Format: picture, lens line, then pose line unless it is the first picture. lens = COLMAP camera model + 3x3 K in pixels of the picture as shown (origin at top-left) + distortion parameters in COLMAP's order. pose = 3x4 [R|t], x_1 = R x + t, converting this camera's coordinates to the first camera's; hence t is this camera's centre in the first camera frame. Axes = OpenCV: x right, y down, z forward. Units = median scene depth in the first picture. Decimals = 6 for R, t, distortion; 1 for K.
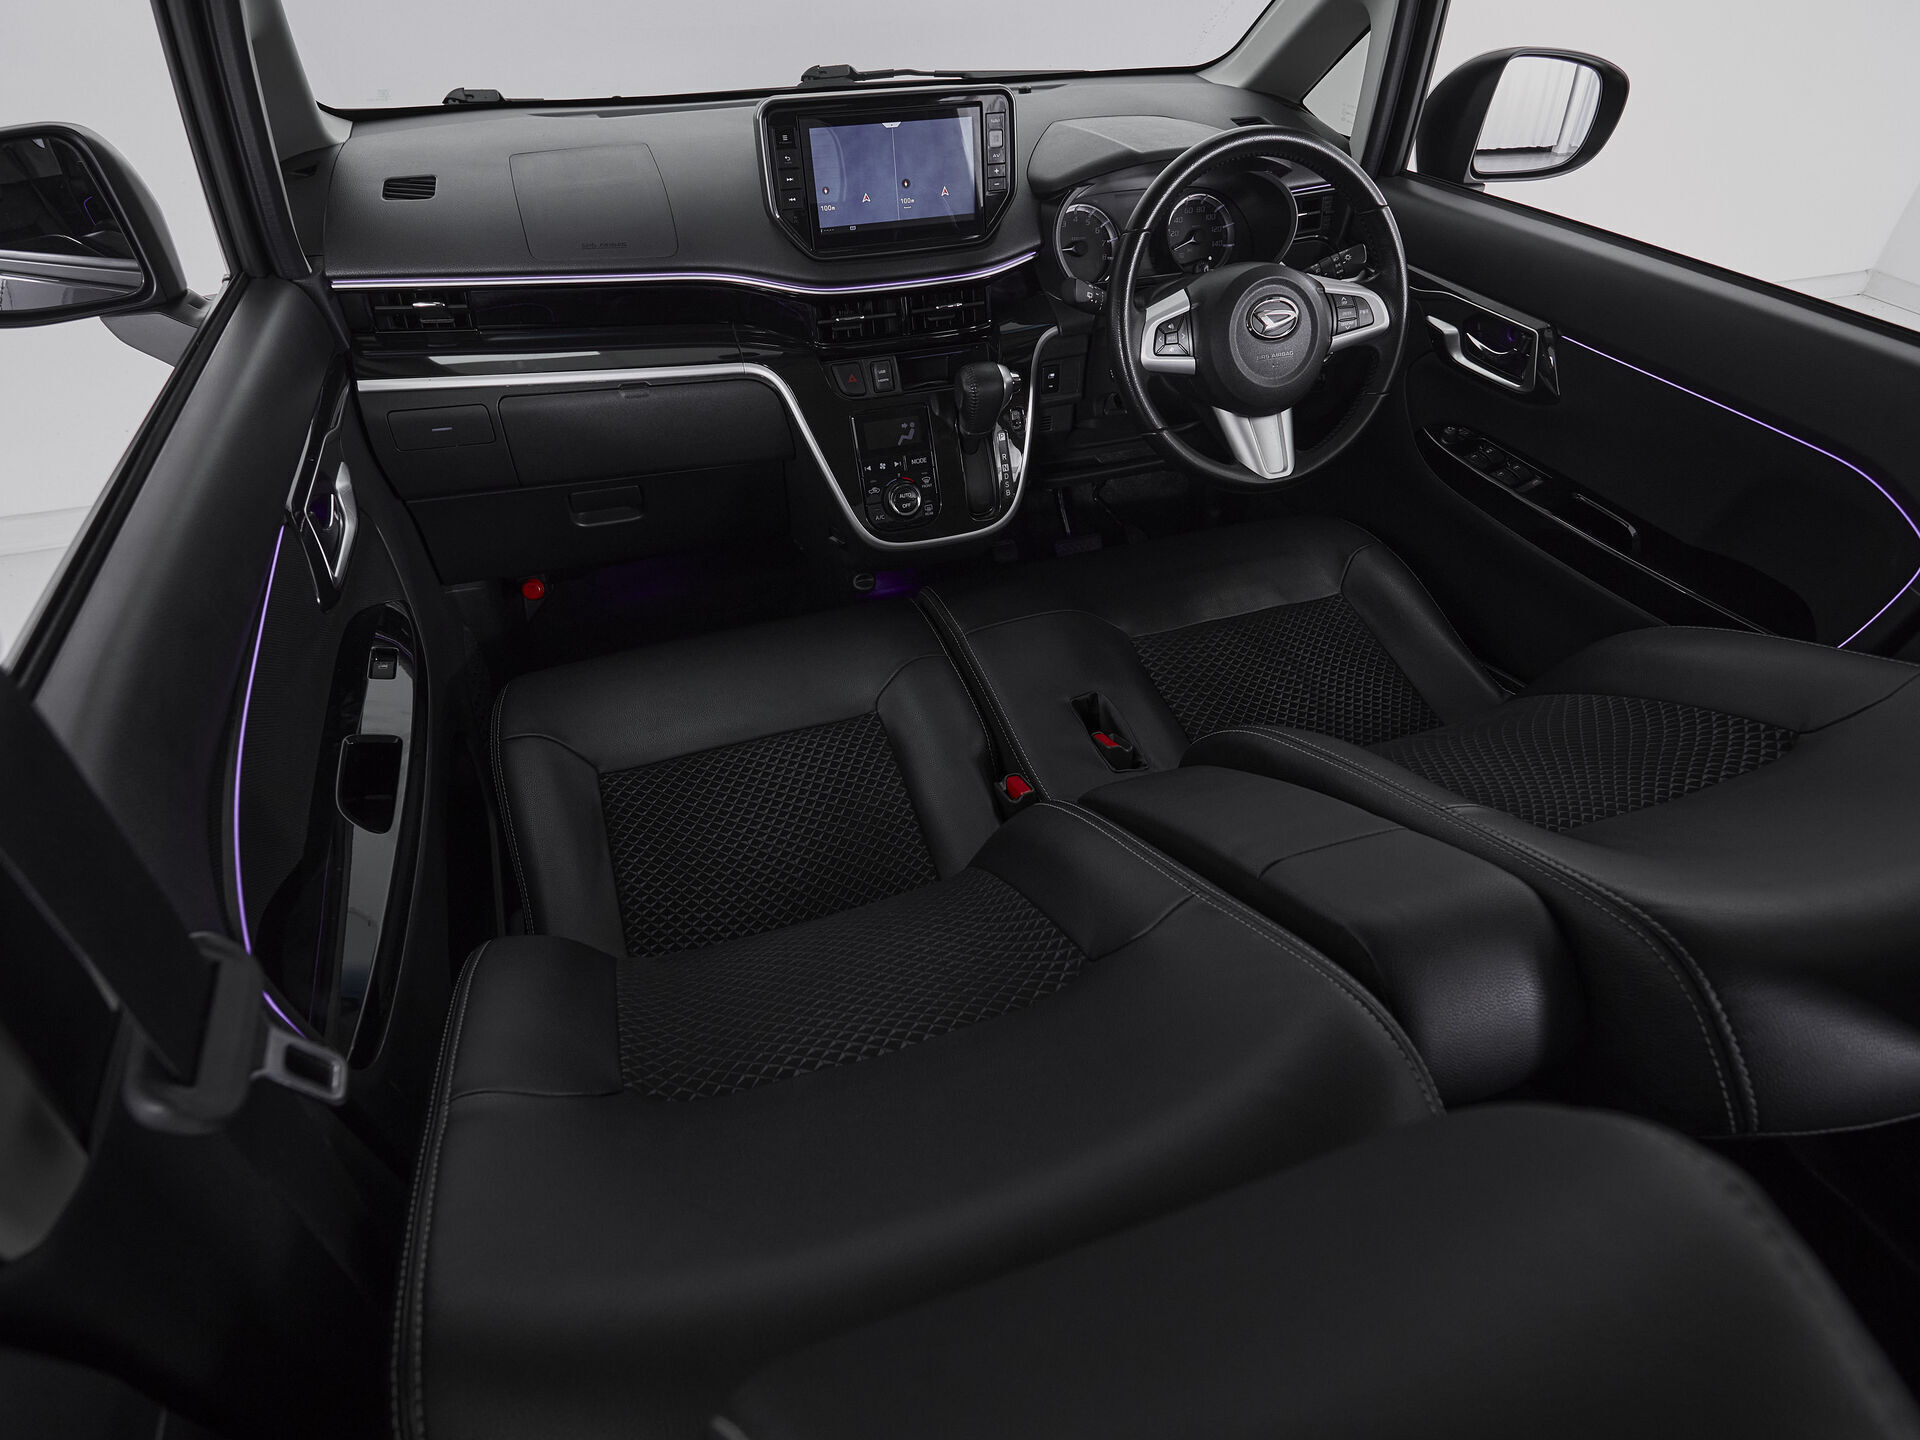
lens RADIAL K [[1111.6, 0, 964.6], [0, 1111.6, 718.6], [0, 0, 1]] dist [0.006623, -0.008042]
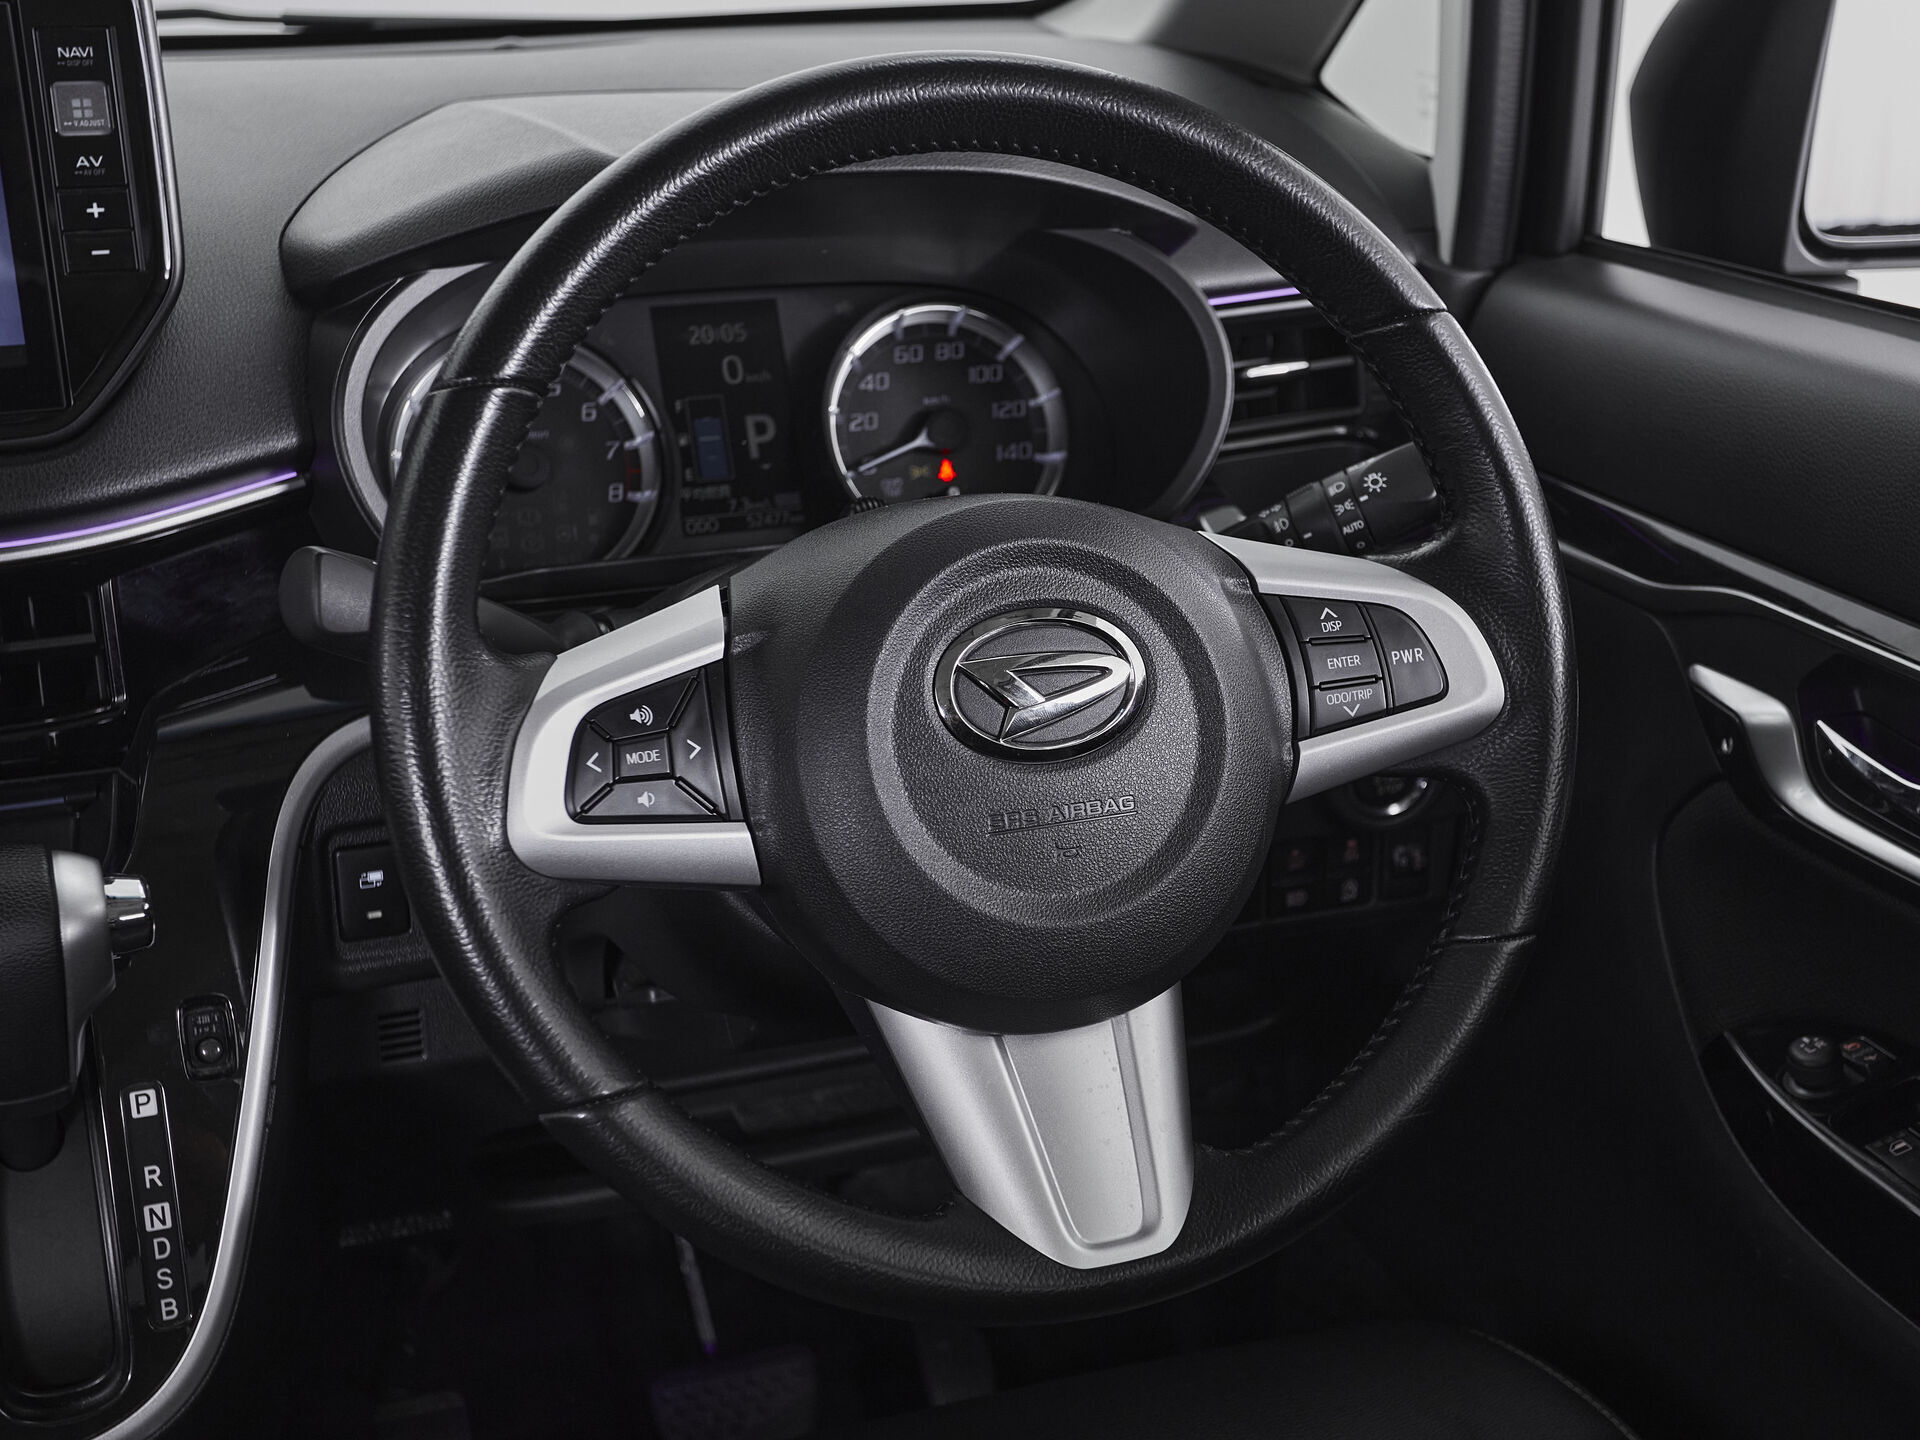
lens RADIAL K [[2608.3, 0, 1008.8], [0, 2608.3, 732.7], [0, 0, 1]] dist [0.035851, 0.000000]
pose [[0.999519, -0.010204, 0.029277, 0.238554], [0.018850, 0.949714, -0.312552, -0.144220], [-0.024616, 0.312954, 0.949449, 0.385337]]
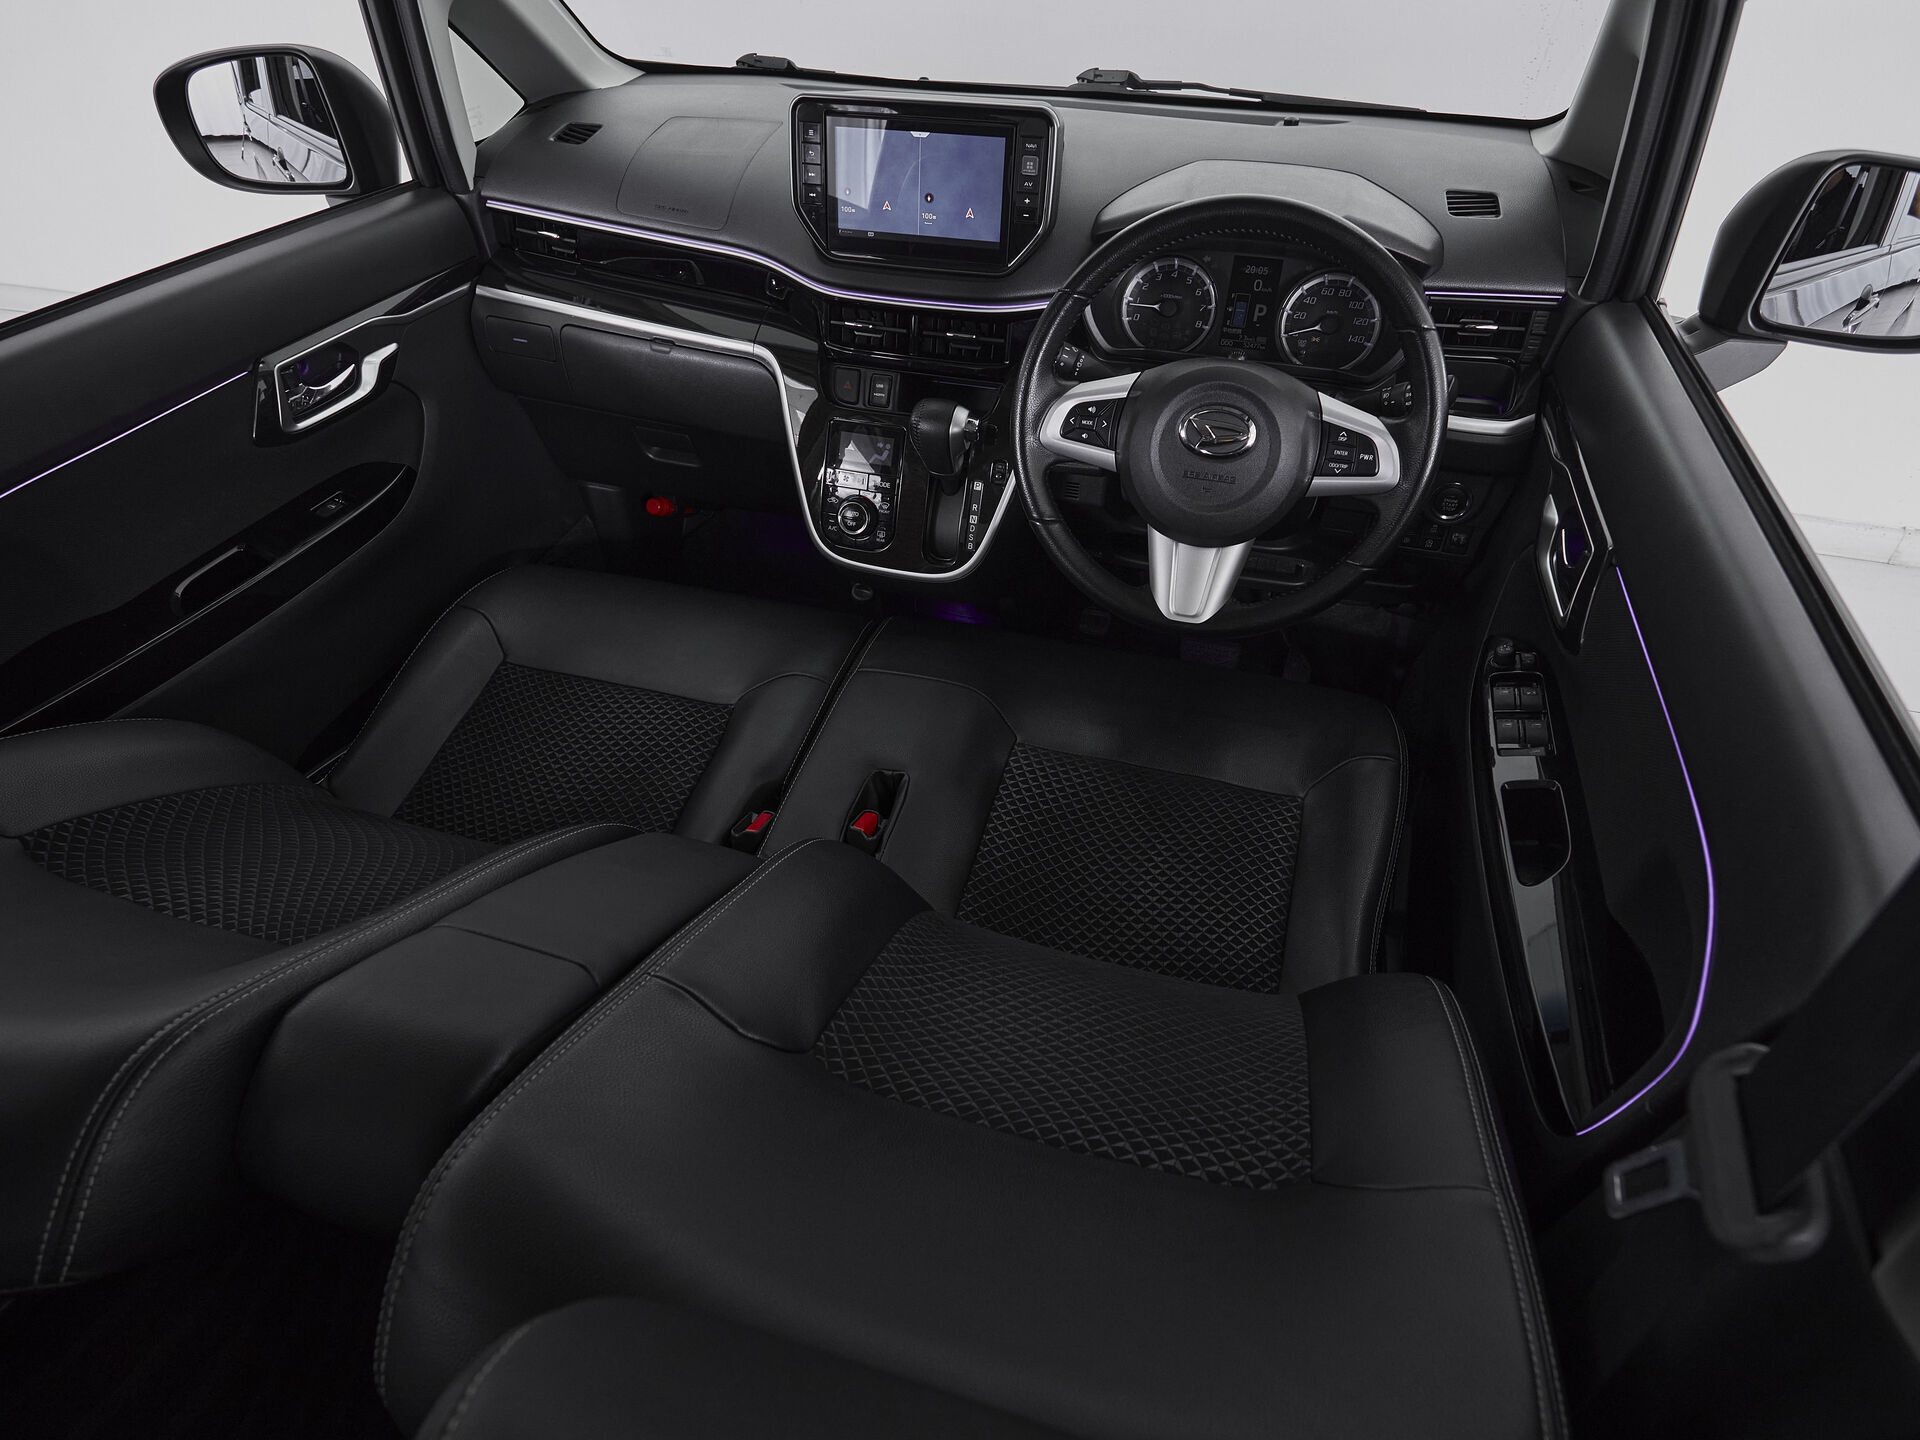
lens RADIAL K [[1111.6, 0, 954.2], [0, 1111.6, 751.1], [0, 0, 1]] dist [0.006623, -0.008042]
pose [[0.802014, 0.385647, -0.456125, 0.556139], [-0.371244, 0.920065, 0.125134, -0.167849], [0.467922, 0.068975, 0.881074, 0.200671]]
